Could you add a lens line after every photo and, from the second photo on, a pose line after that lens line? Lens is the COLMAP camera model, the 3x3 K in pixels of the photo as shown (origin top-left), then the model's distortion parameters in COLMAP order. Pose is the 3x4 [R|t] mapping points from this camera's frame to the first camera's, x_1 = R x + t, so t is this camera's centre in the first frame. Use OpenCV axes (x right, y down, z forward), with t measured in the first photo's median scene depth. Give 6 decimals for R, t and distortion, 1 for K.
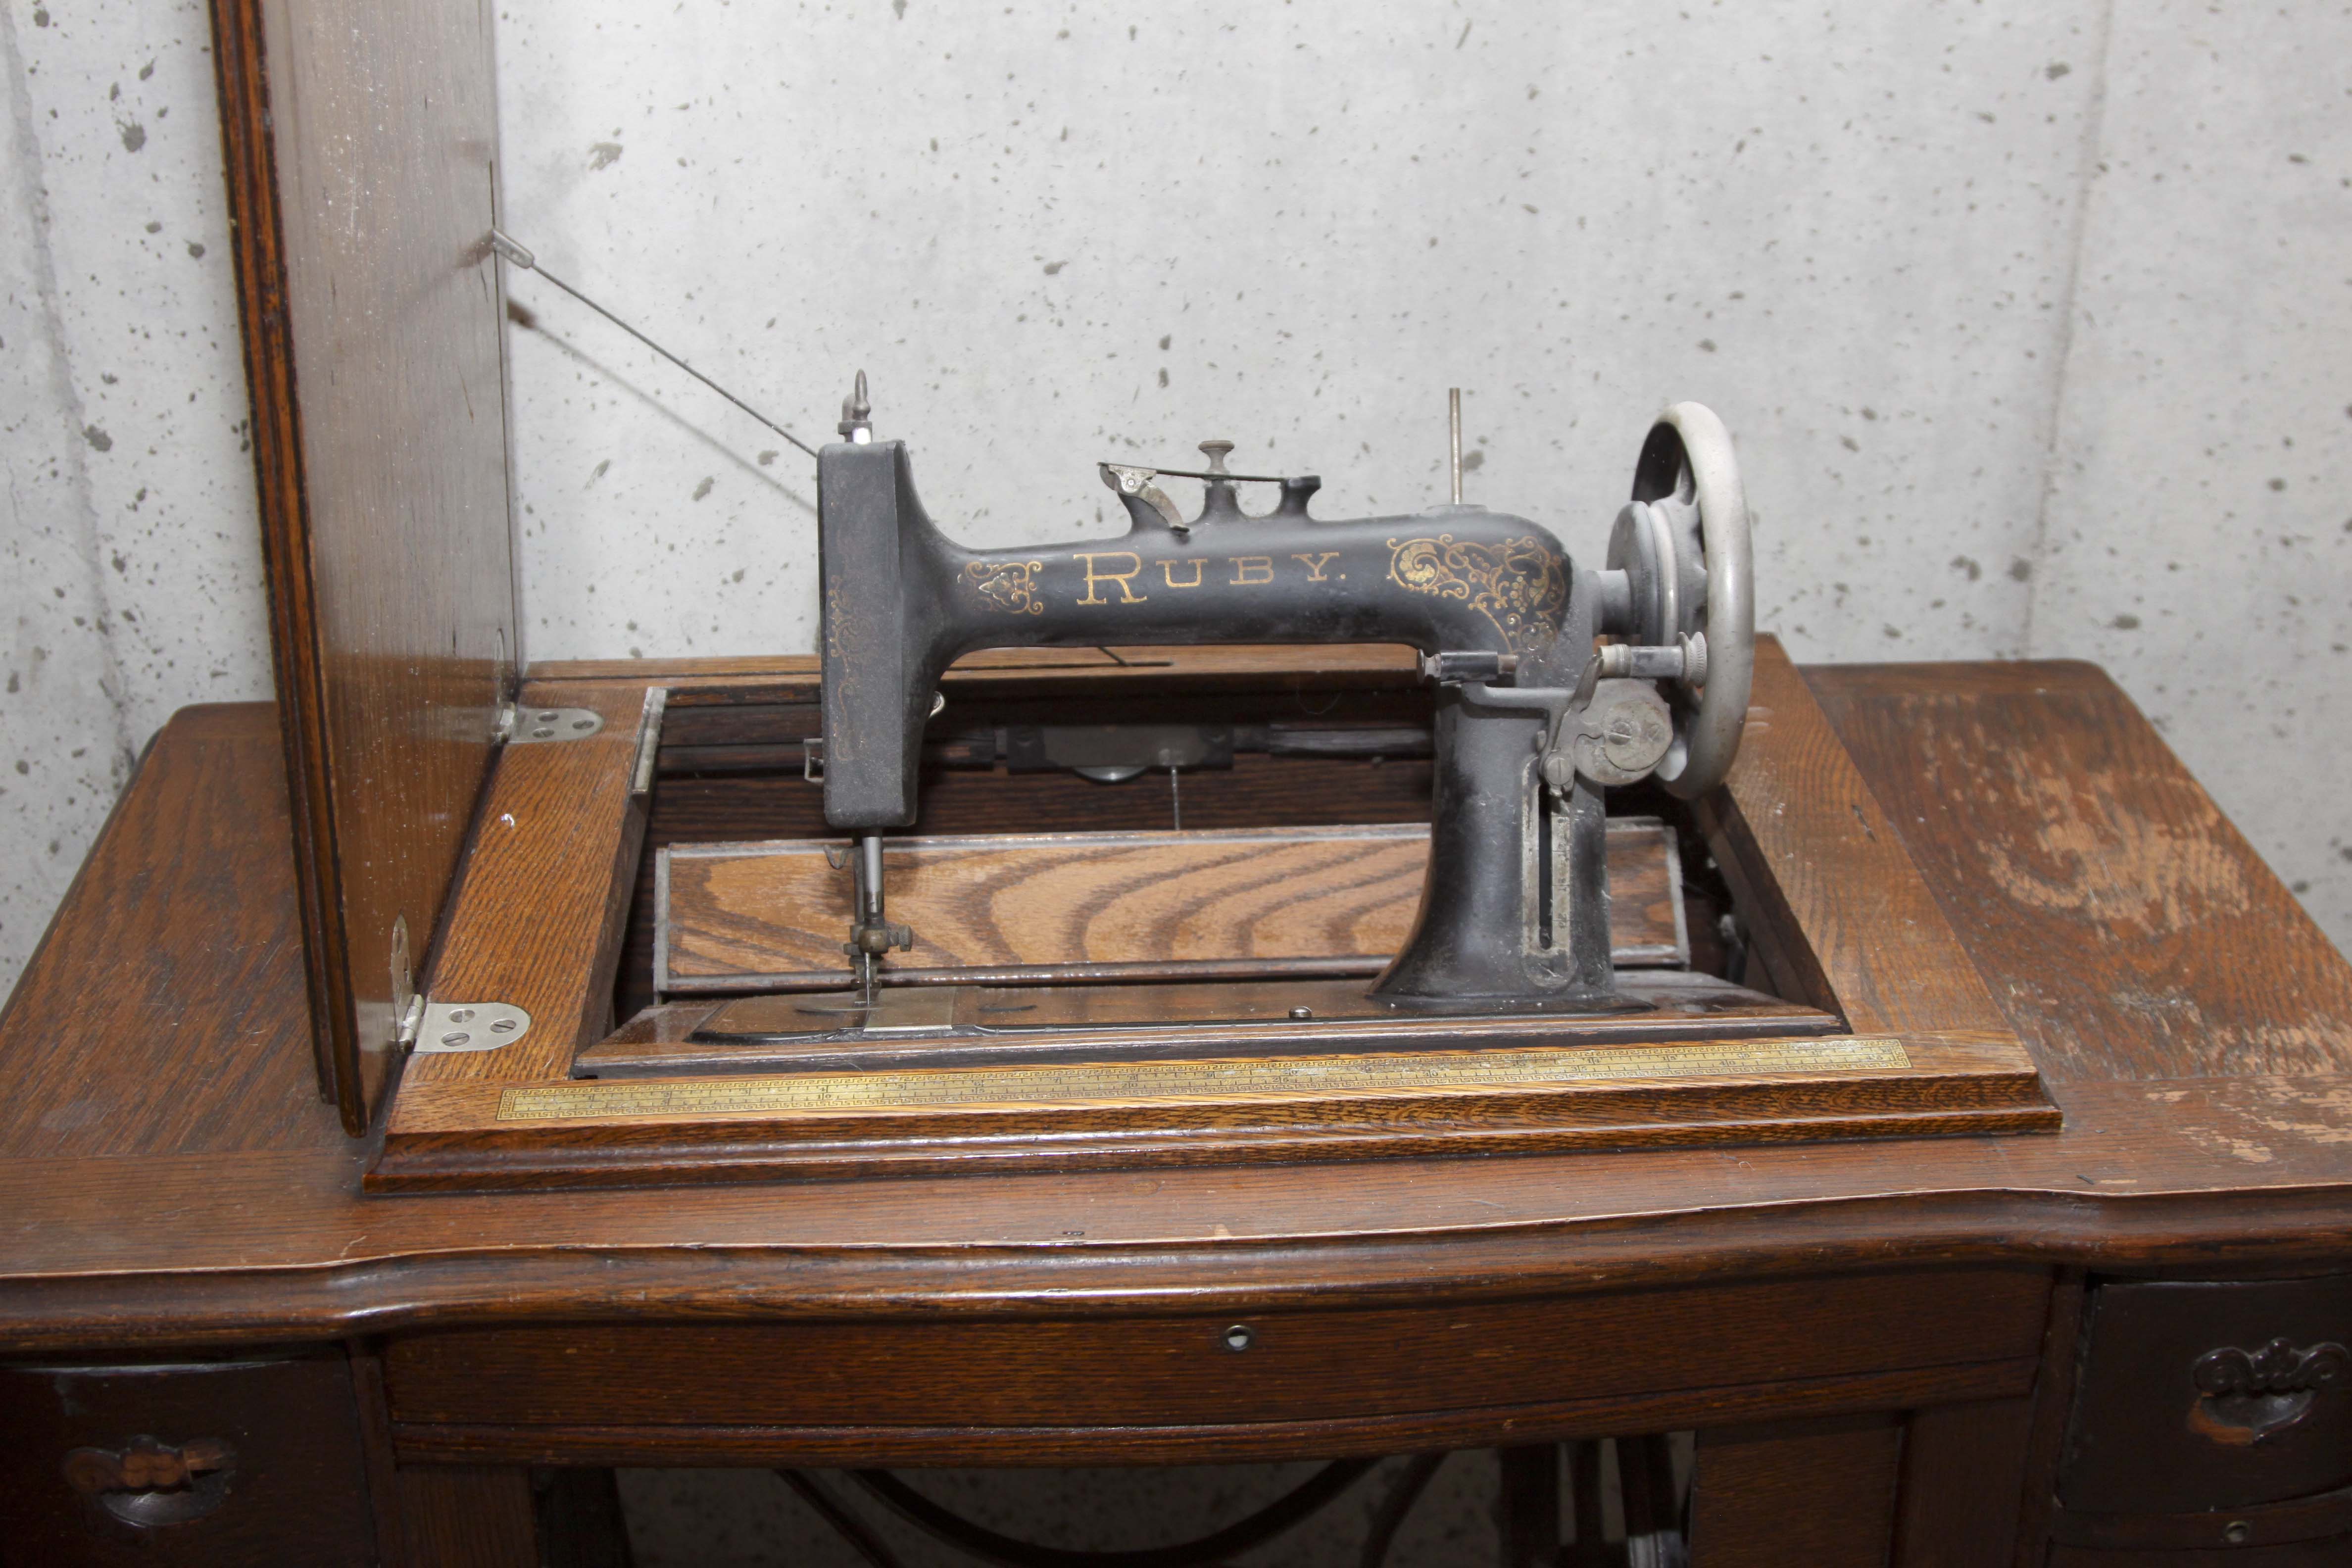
lens RADIAL K [[3013.6, 0, 1197.9], [0, 3013.6, 799.1], [0, 0, 1]] dist [-0.052370, 0.000000]
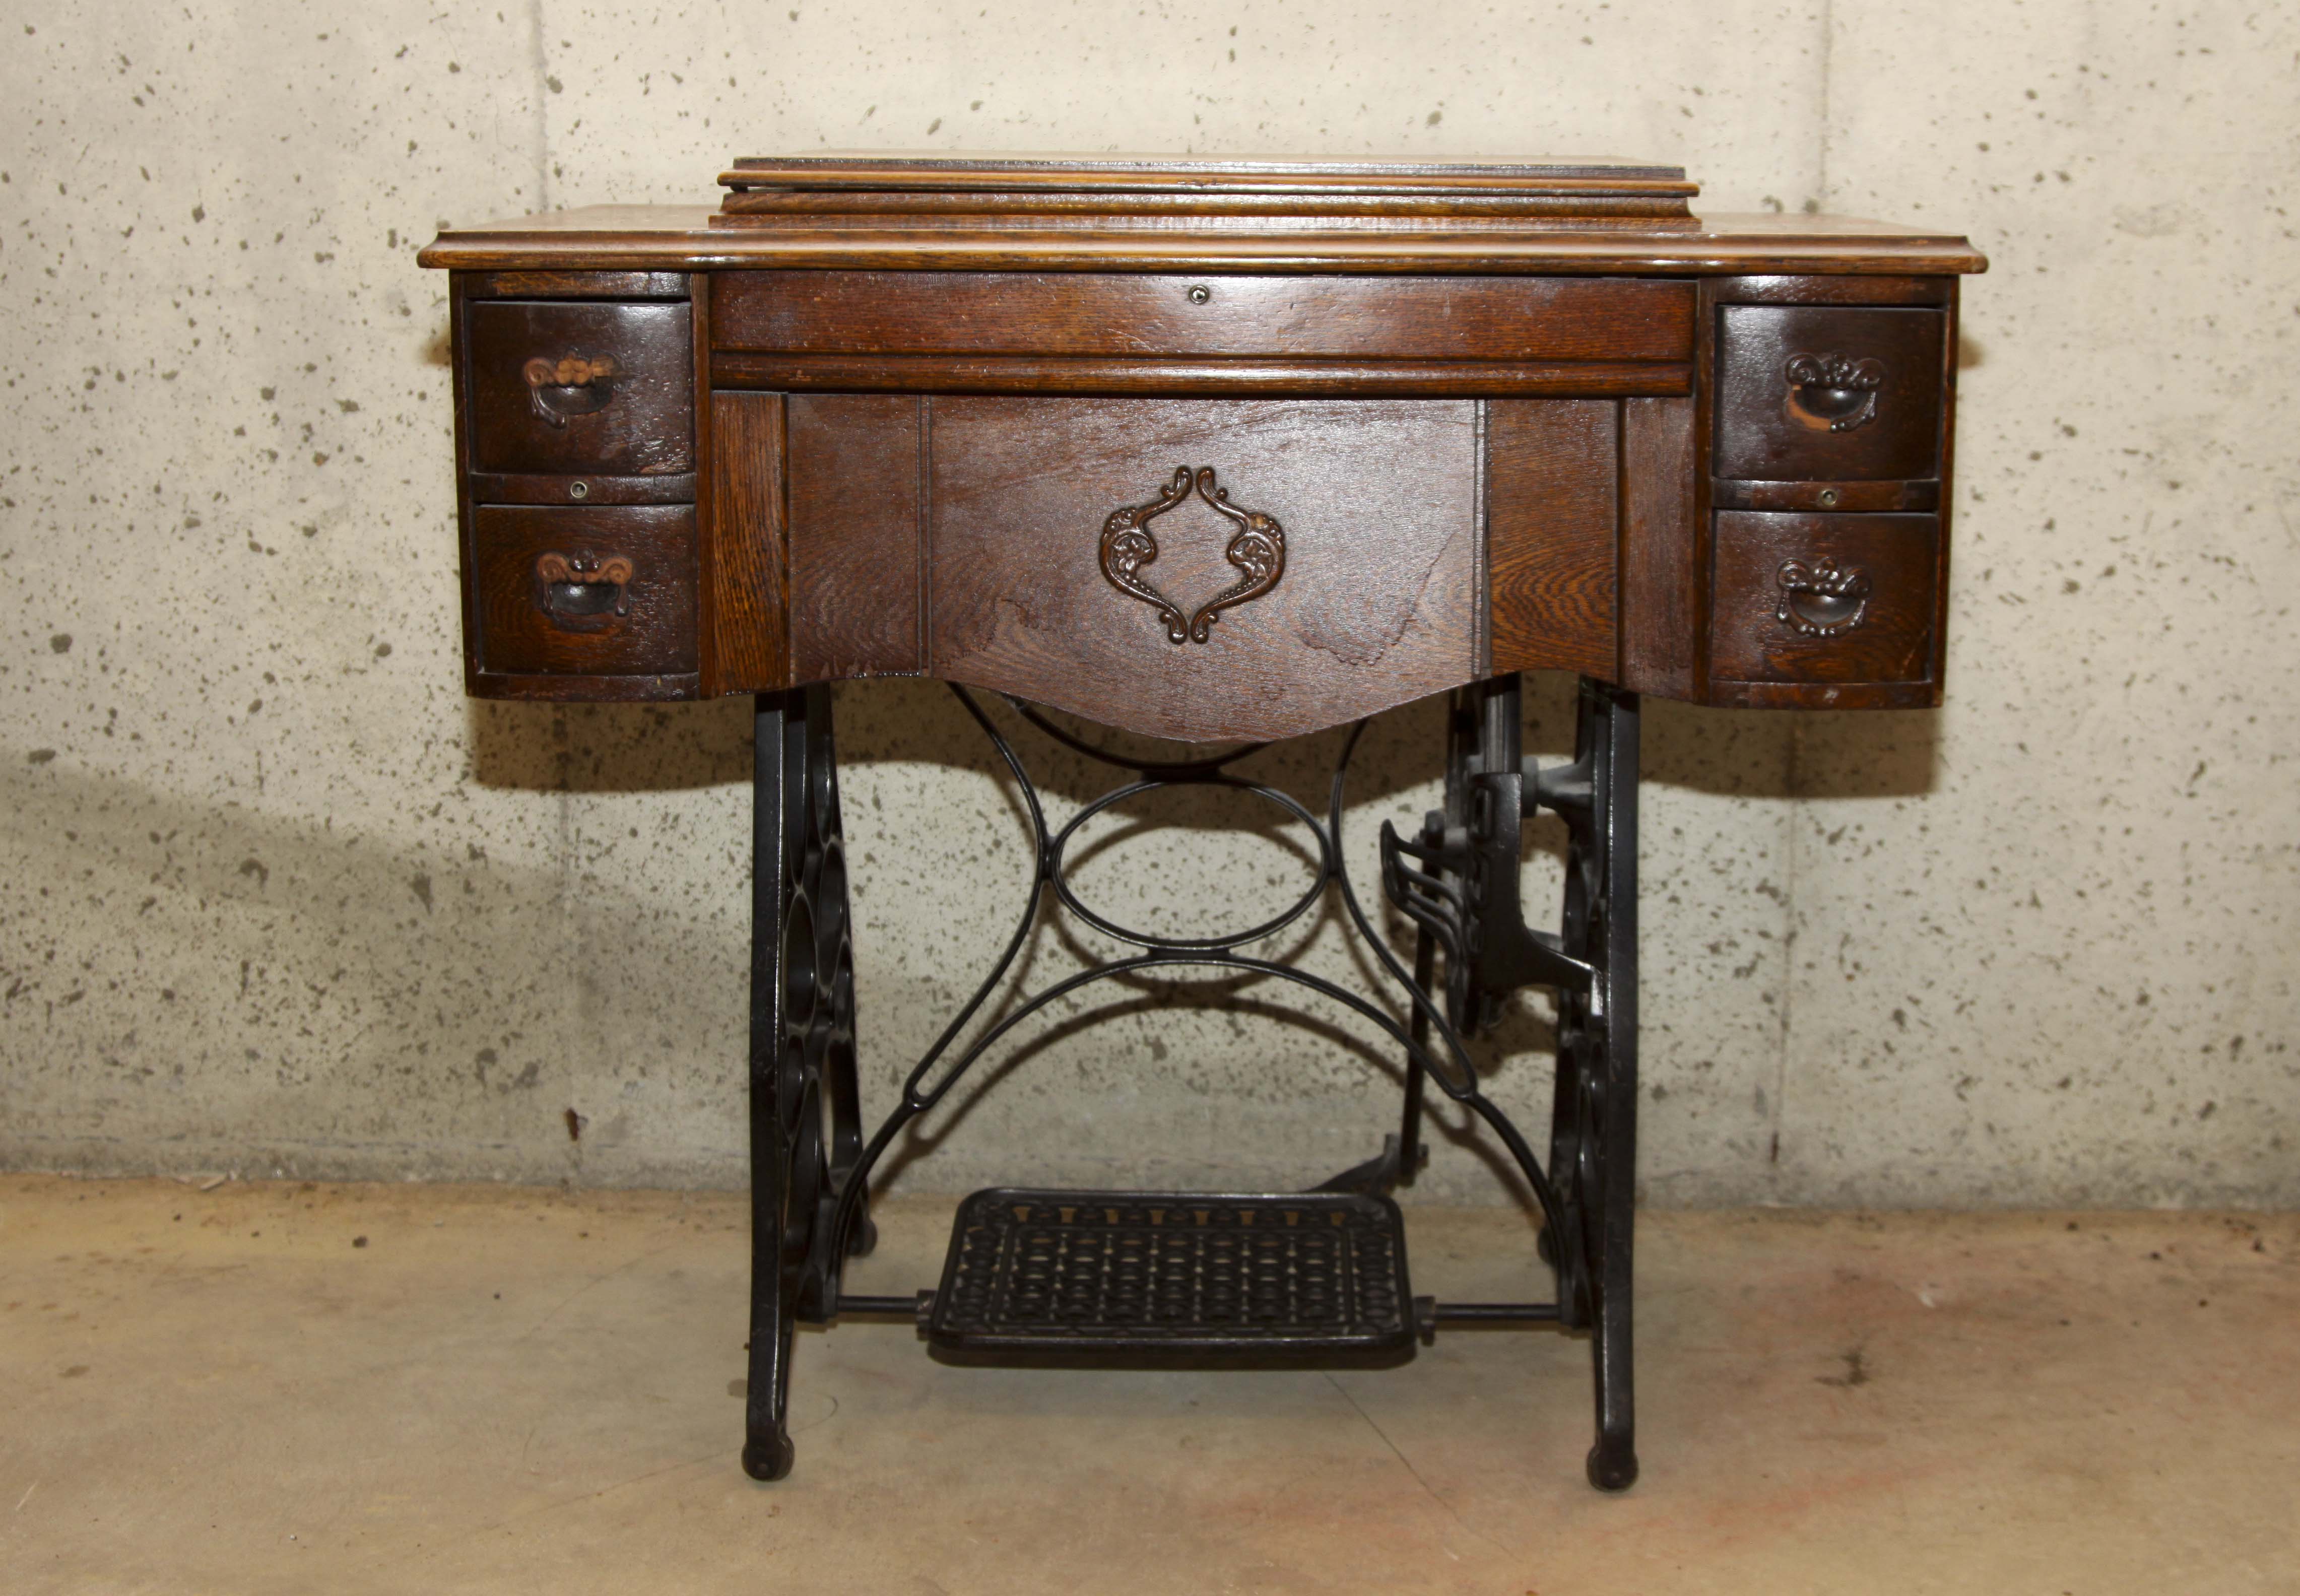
lens RADIAL K [[3161.9, 0, 1218.0], [0, 3161.9, 801.4], [0, 0, 1]] dist [-0.039989, 0.000000]
pose [[0.995796, 0.020185, -0.089346, 0.134858], [-0.041708, 0.968350, -0.246086, 0.635141], [0.081551, 0.248778, 0.965121, -0.475511]]
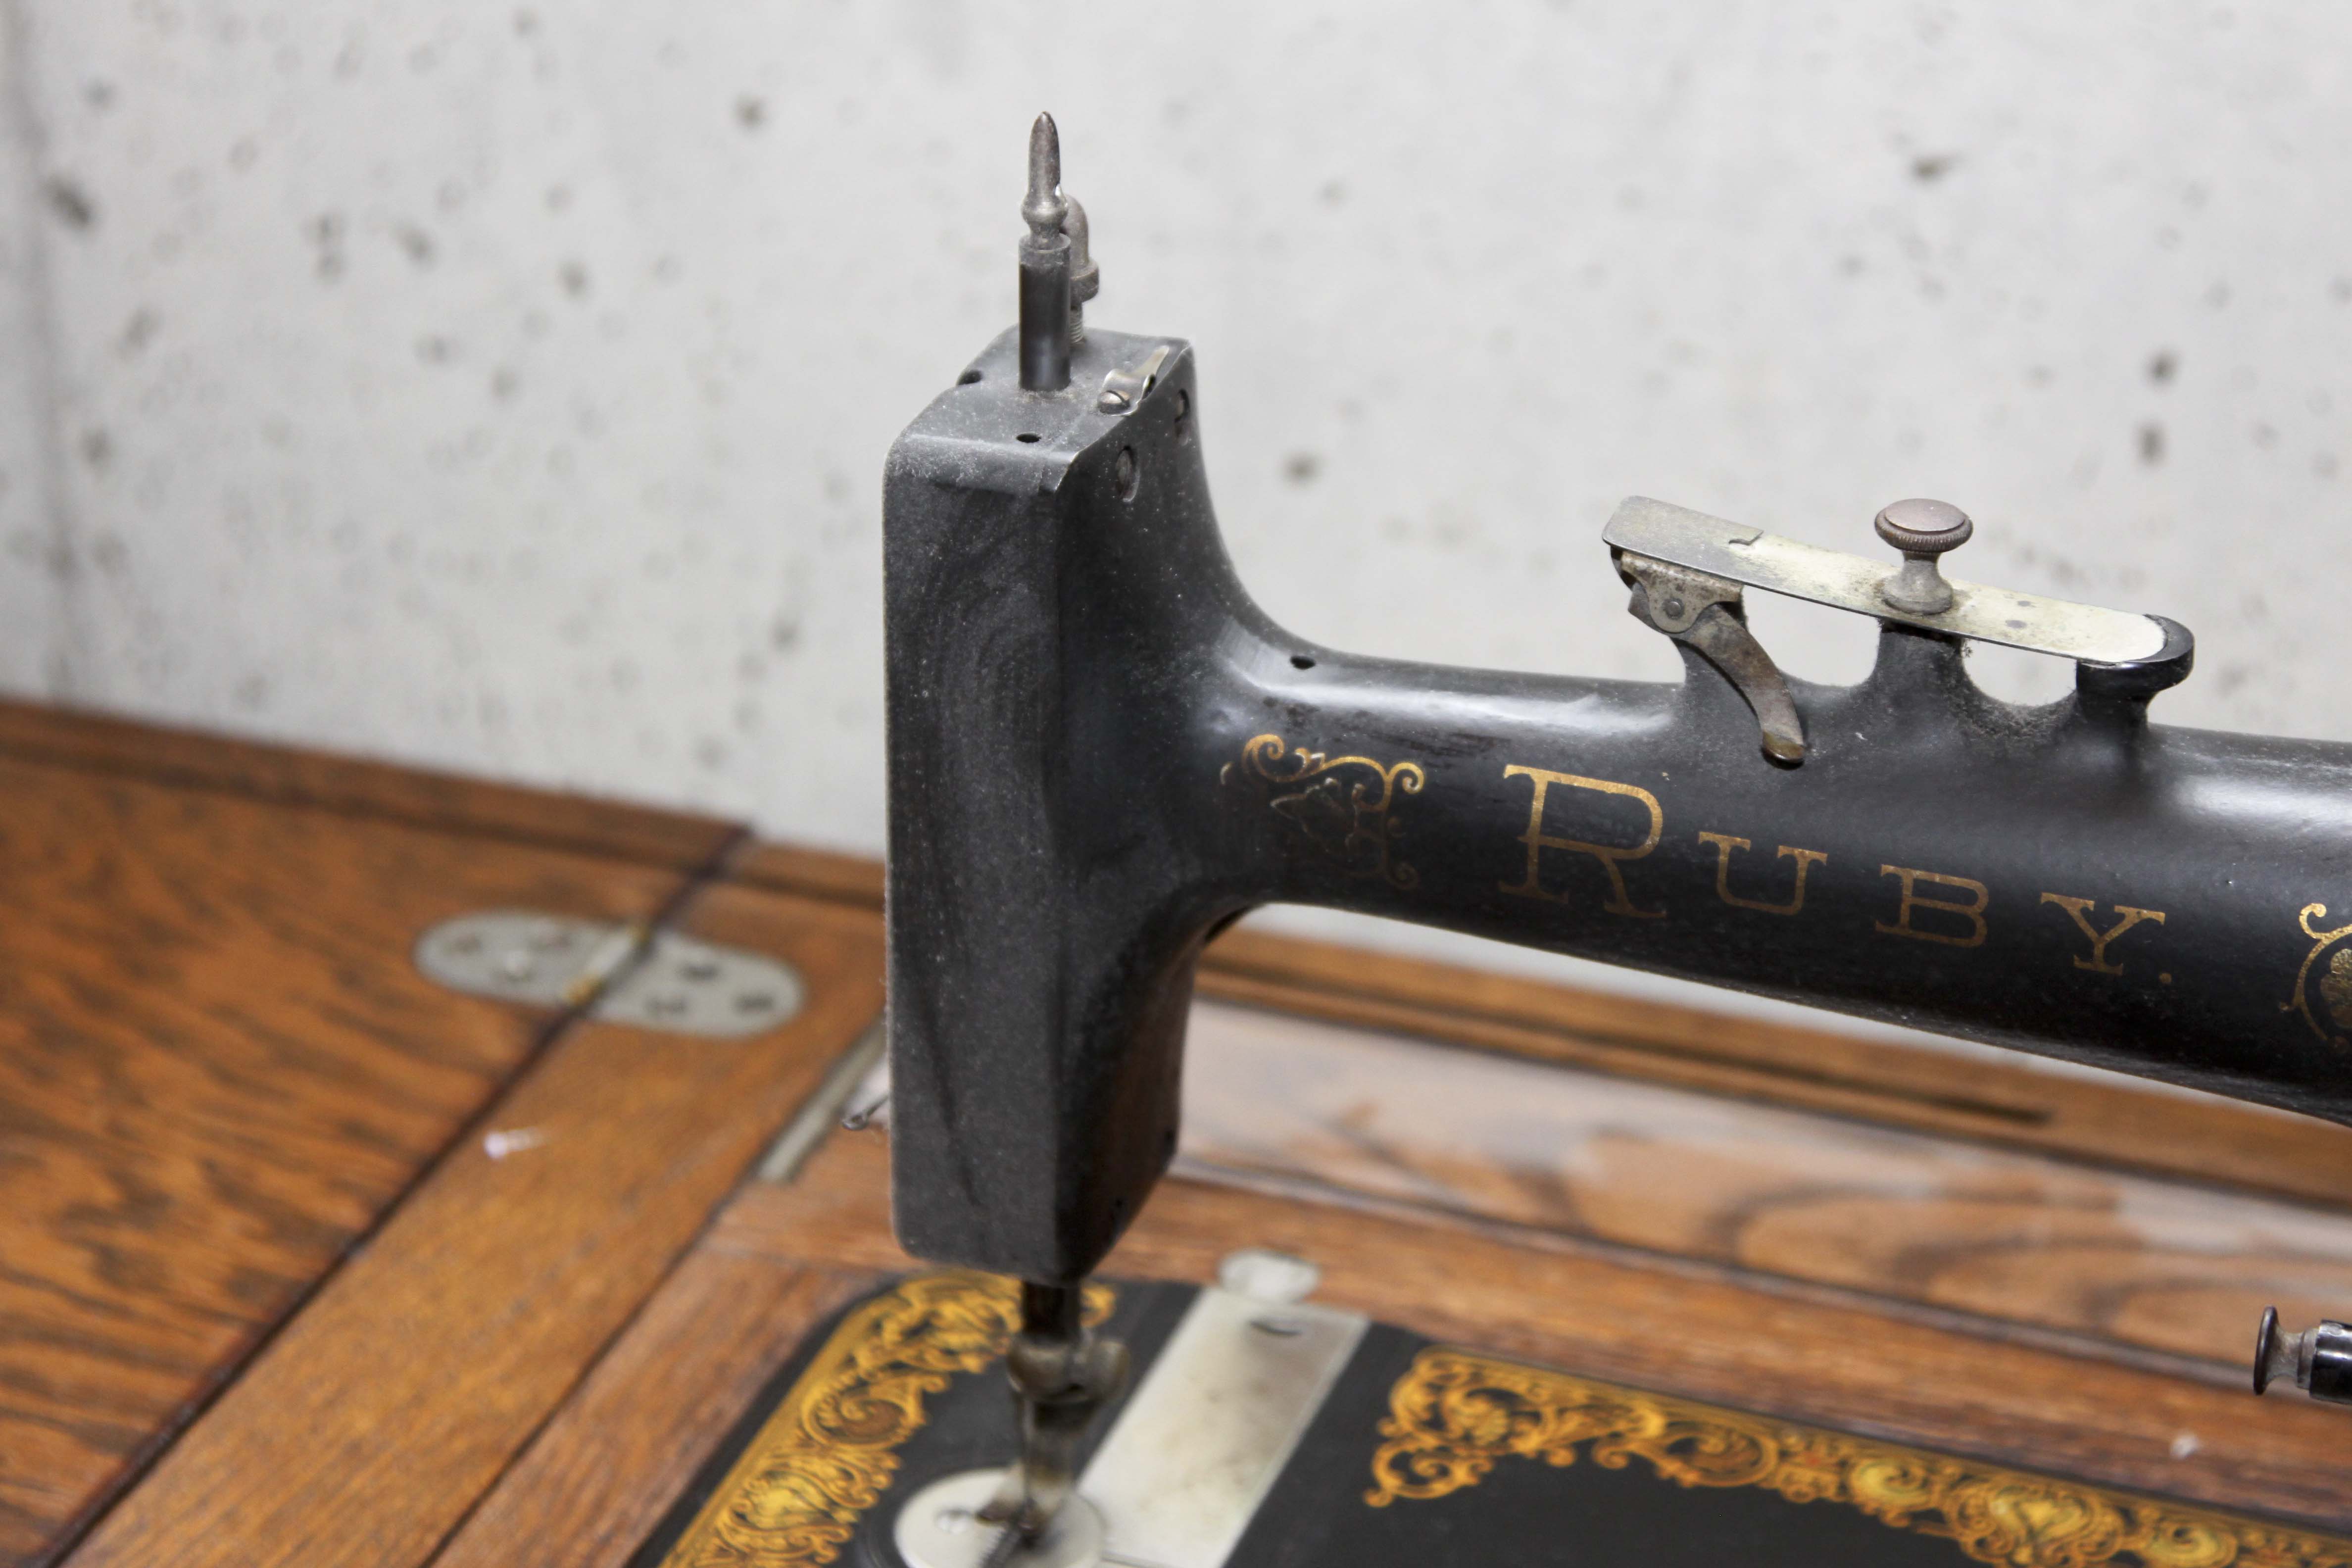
lens RADIAL K [[5503.7, 0, 1212.6], [0, 5503.7, 767.8], [0, 0, 1]] dist [0.145575, 0.000000]
pose [[0.914767, 0.188571, -0.357269, 0.162888], [-0.188088, 0.981476, 0.036447, -0.097041], [0.357524, 0.033858, 0.933290, 0.192640]]
